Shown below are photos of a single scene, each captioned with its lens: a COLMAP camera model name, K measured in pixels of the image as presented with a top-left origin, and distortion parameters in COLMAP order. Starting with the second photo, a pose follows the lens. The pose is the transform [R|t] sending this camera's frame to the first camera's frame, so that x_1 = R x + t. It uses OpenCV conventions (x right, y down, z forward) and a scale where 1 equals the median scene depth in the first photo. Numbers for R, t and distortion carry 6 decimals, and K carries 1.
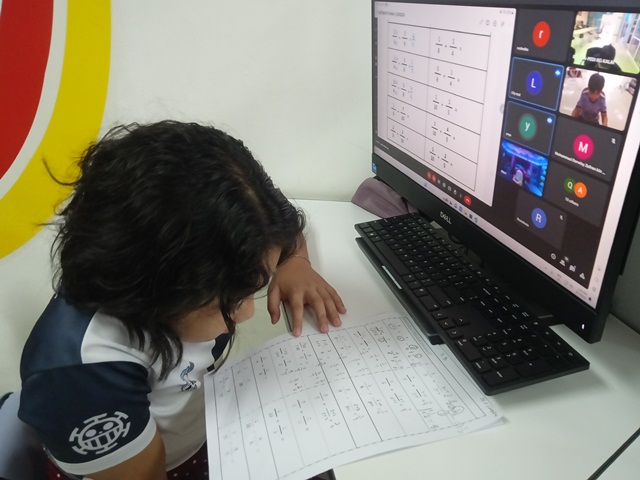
lens RADIAL K [[482.1, 0, 303.9], [0, 482.1, 252.6], [0, 0, 1]] dist [-0.001998, 0.025802]
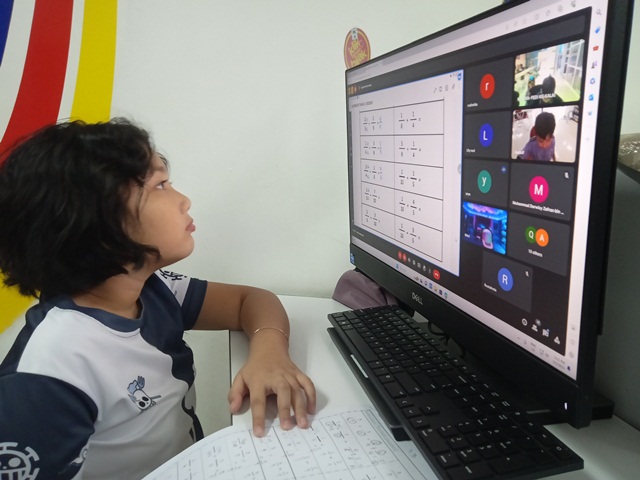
lens RADIAL K [[482.1, 0, 318.5], [0, 482.1, 245.2], [0, 0, 1]] dist [-0.001998, 0.025802]
pose [[0.999423, 0.033883, -0.002300, 0.139455], [-0.033157, 0.958864, -0.281924, 0.121449], [-0.007347, 0.281838, 0.959434, 0.135165]]
